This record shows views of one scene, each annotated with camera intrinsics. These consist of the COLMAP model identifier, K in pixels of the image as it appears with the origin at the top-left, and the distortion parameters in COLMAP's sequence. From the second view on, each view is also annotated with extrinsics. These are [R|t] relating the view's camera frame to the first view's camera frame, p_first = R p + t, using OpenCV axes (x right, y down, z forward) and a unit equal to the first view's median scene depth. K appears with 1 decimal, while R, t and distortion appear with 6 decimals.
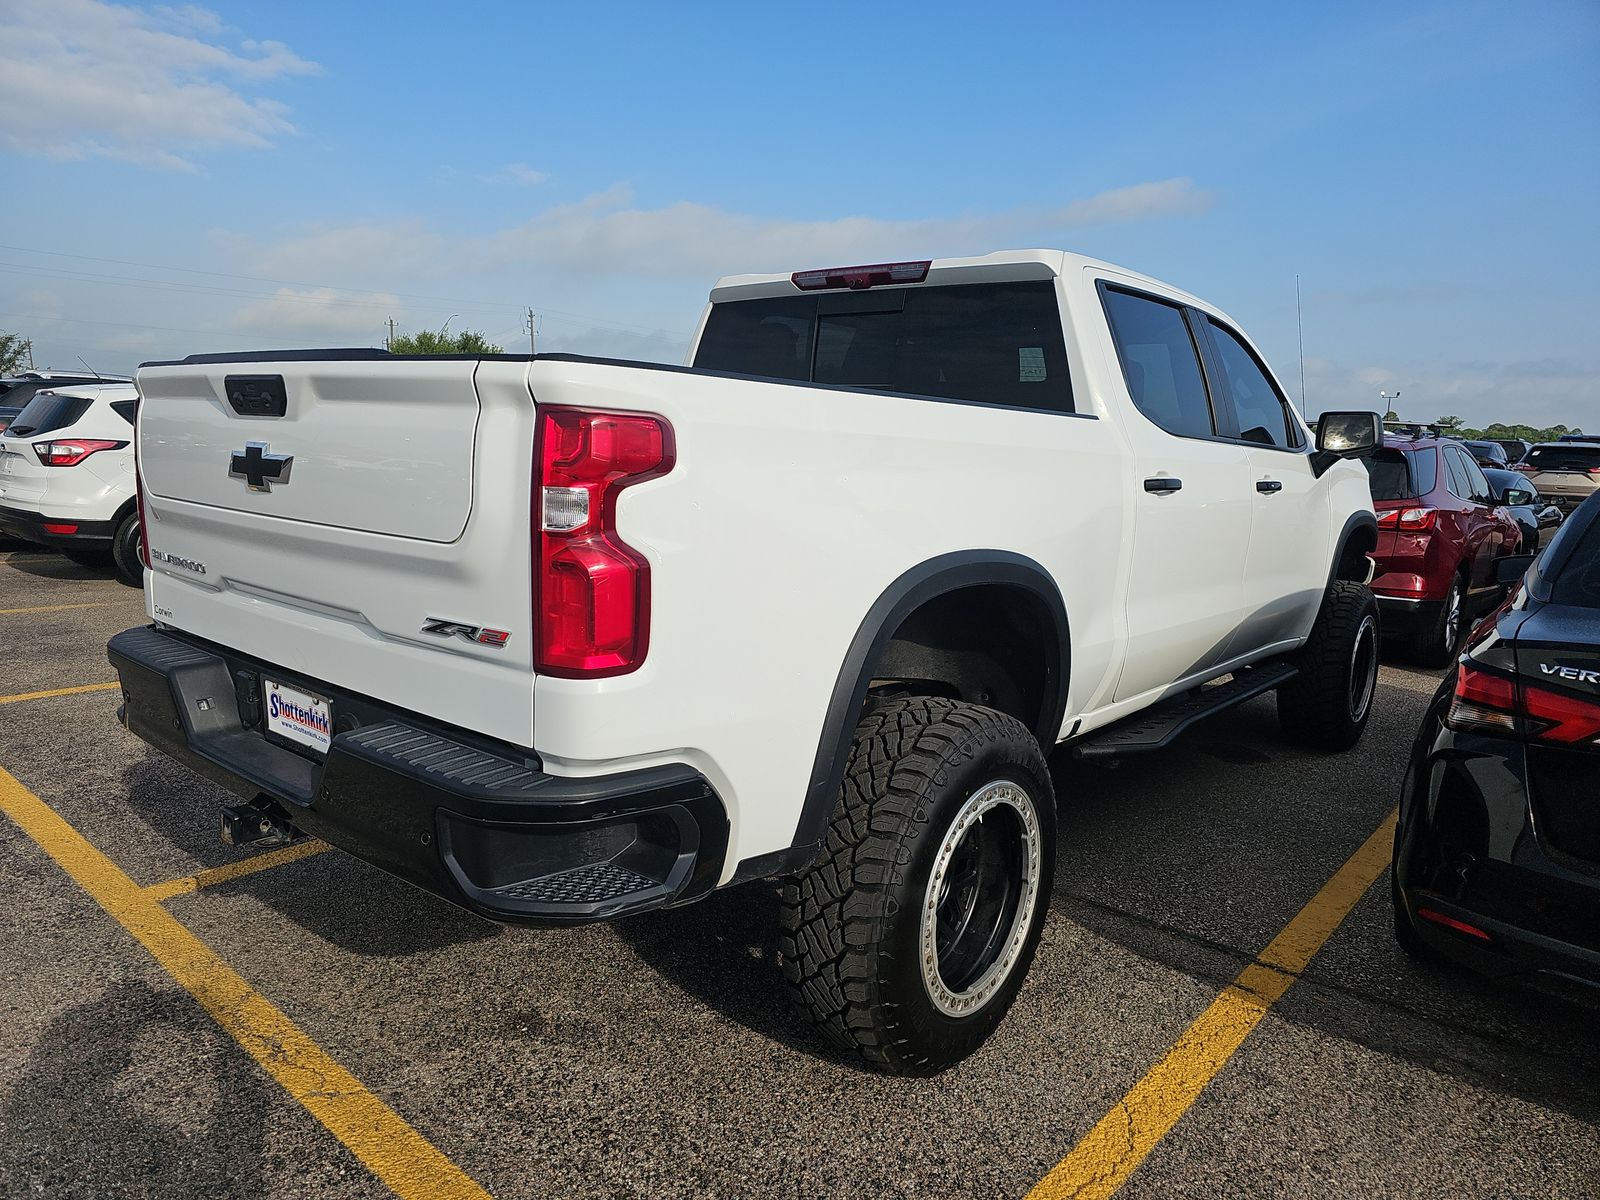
lens RADIAL K [[1072.8, 0, 800.0], [0, 1072.8, 600.0], [0, 0, 1]] dist [0.030098, -0.027815]
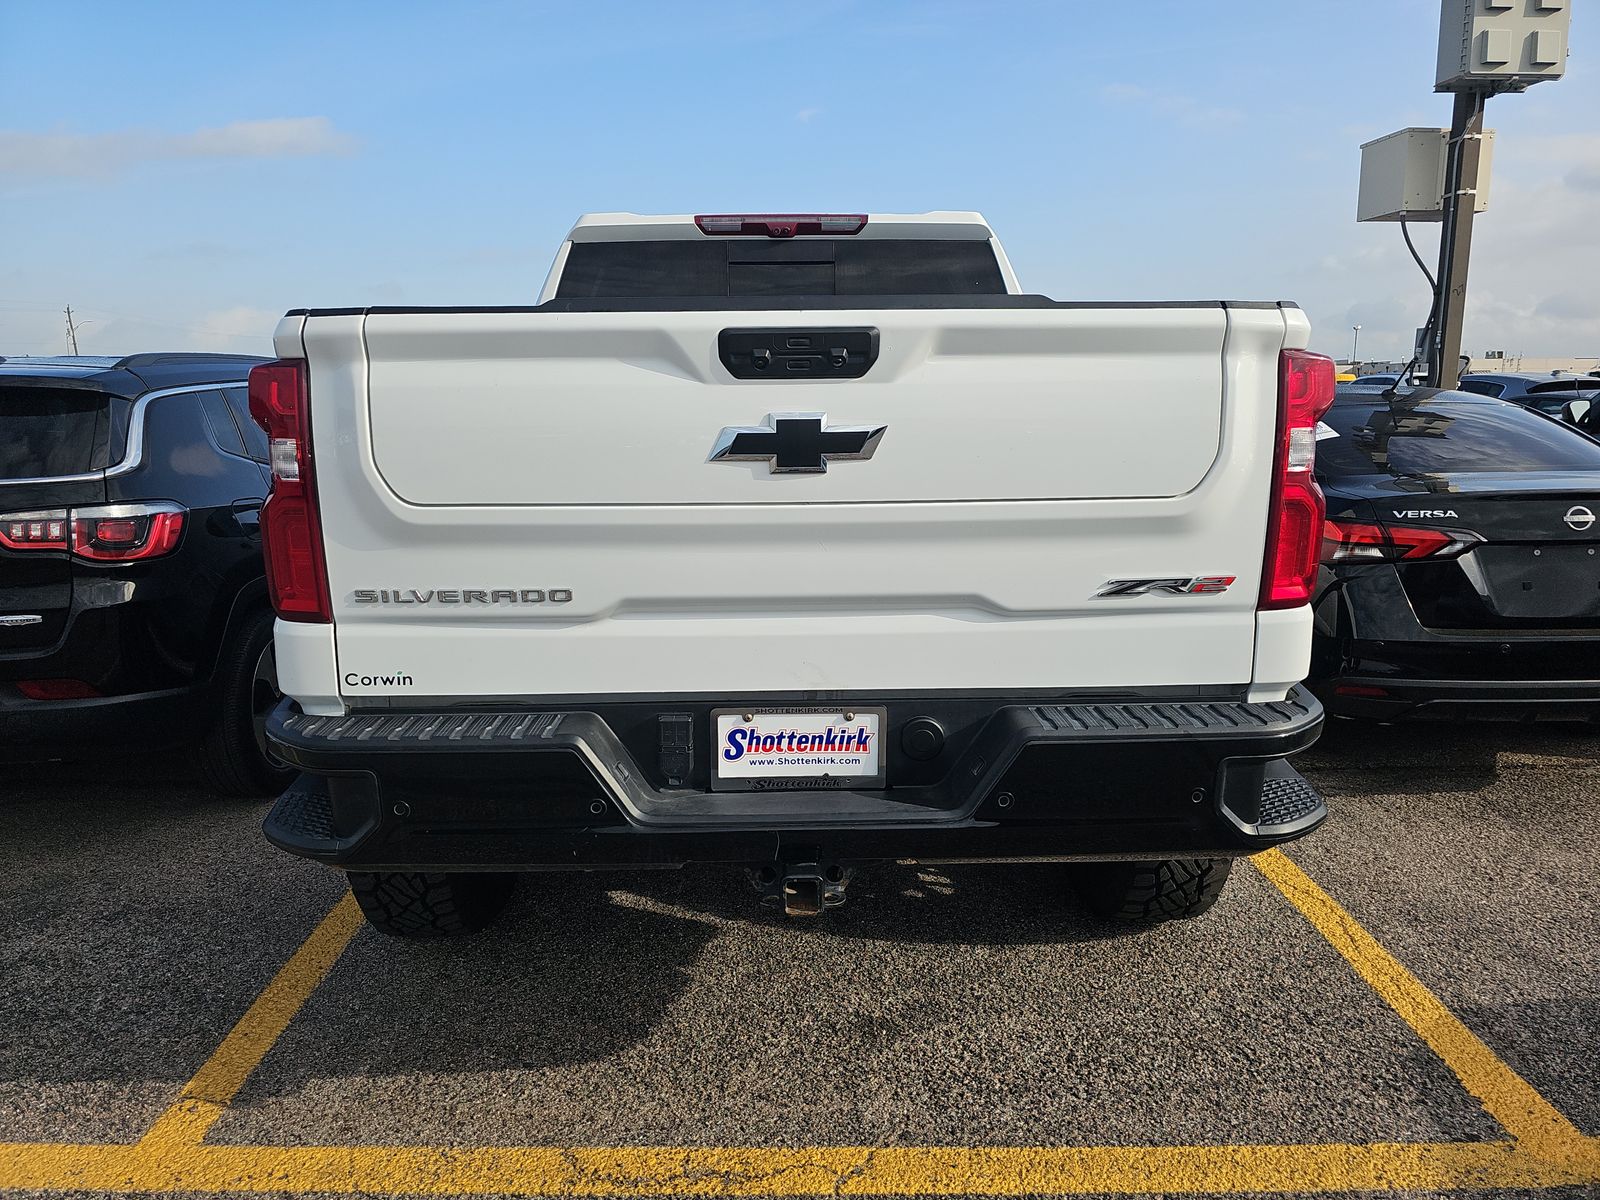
lens RADIAL K [[1072.8, 0, 800.0], [0, 1072.8, 600.0], [0, 0, 1]] dist [0.030098, -0.027815]
pose [[0.752069, -0.166700, 0.637655, -0.911024], [0.139509, 0.985827, 0.093182, -0.074132], [-0.644151, 0.018879, 0.764666, 0.351690]]
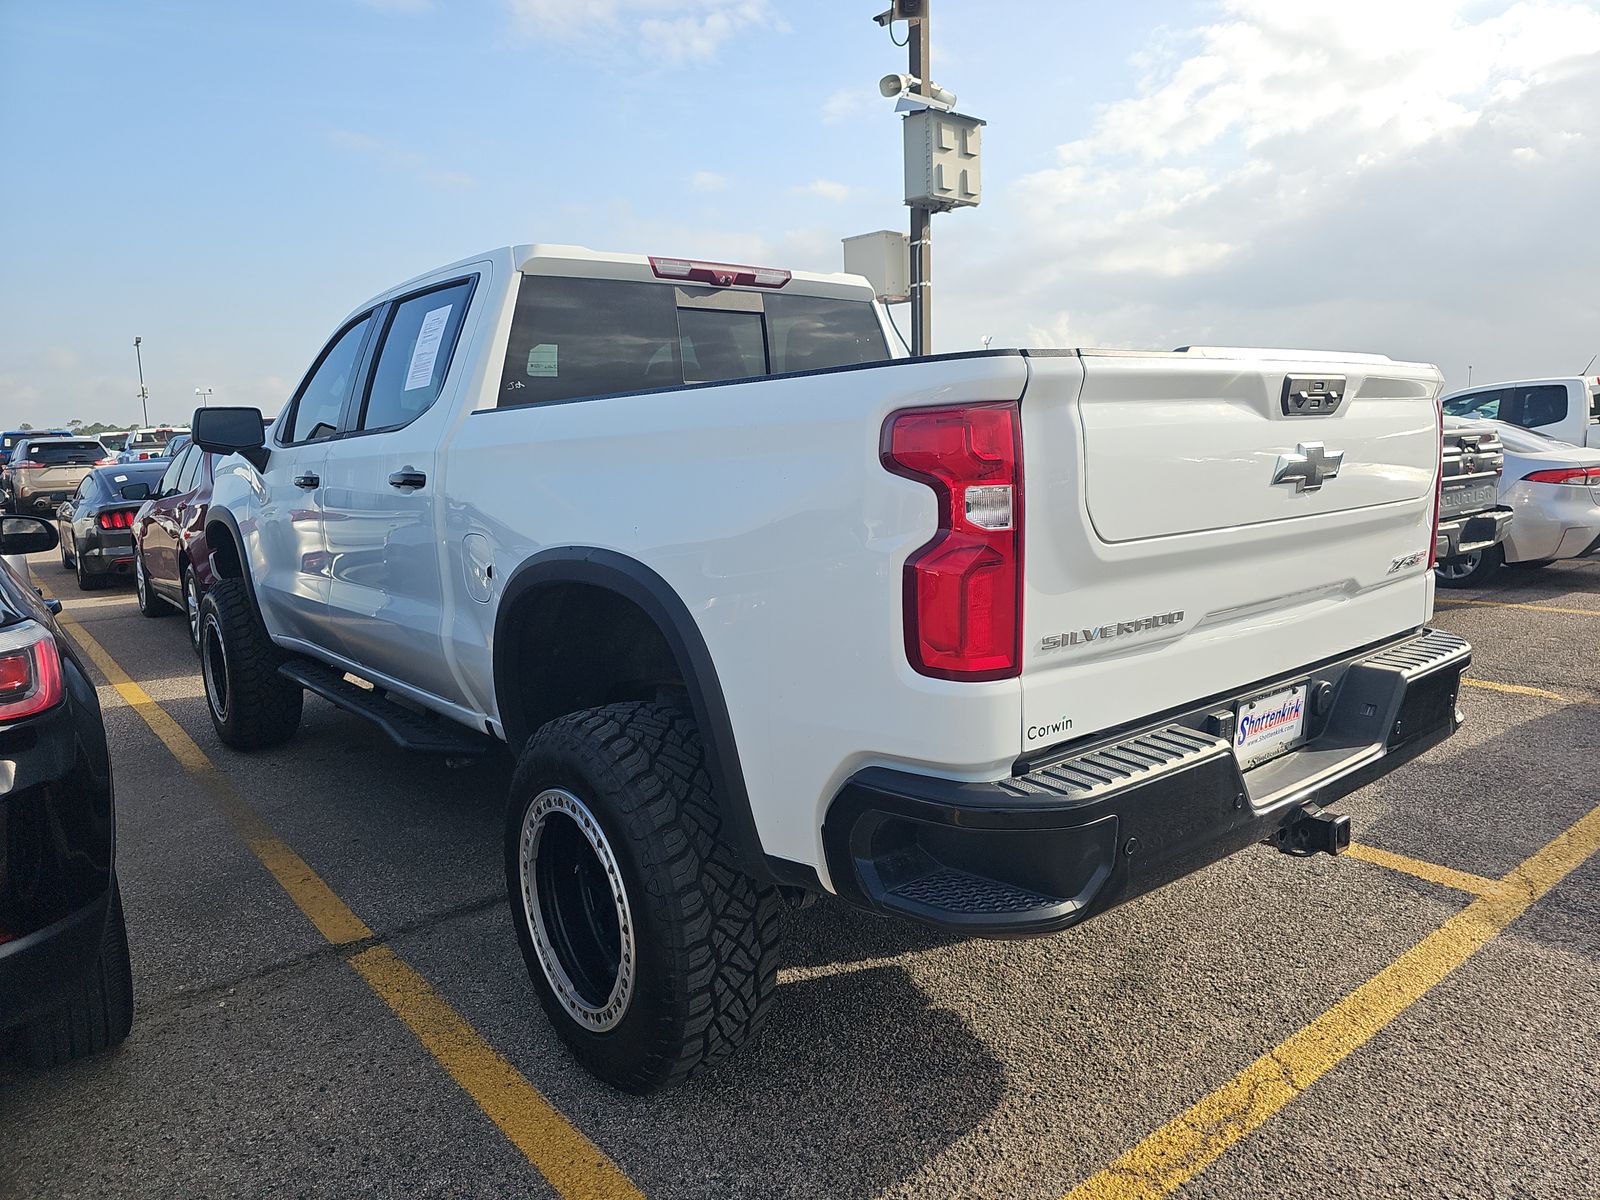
lens RADIAL K [[1068.4, 0, 833.4], [0, 1068.4, 595.7], [0, 0, 1]] dist [0.023433, -0.001903]
pose [[0.163524, -0.188670, 0.968330, -1.372556], [0.187650, 0.969571, 0.157223, -0.219324], [-0.968529, 0.155998, 0.193952, 1.111793]]
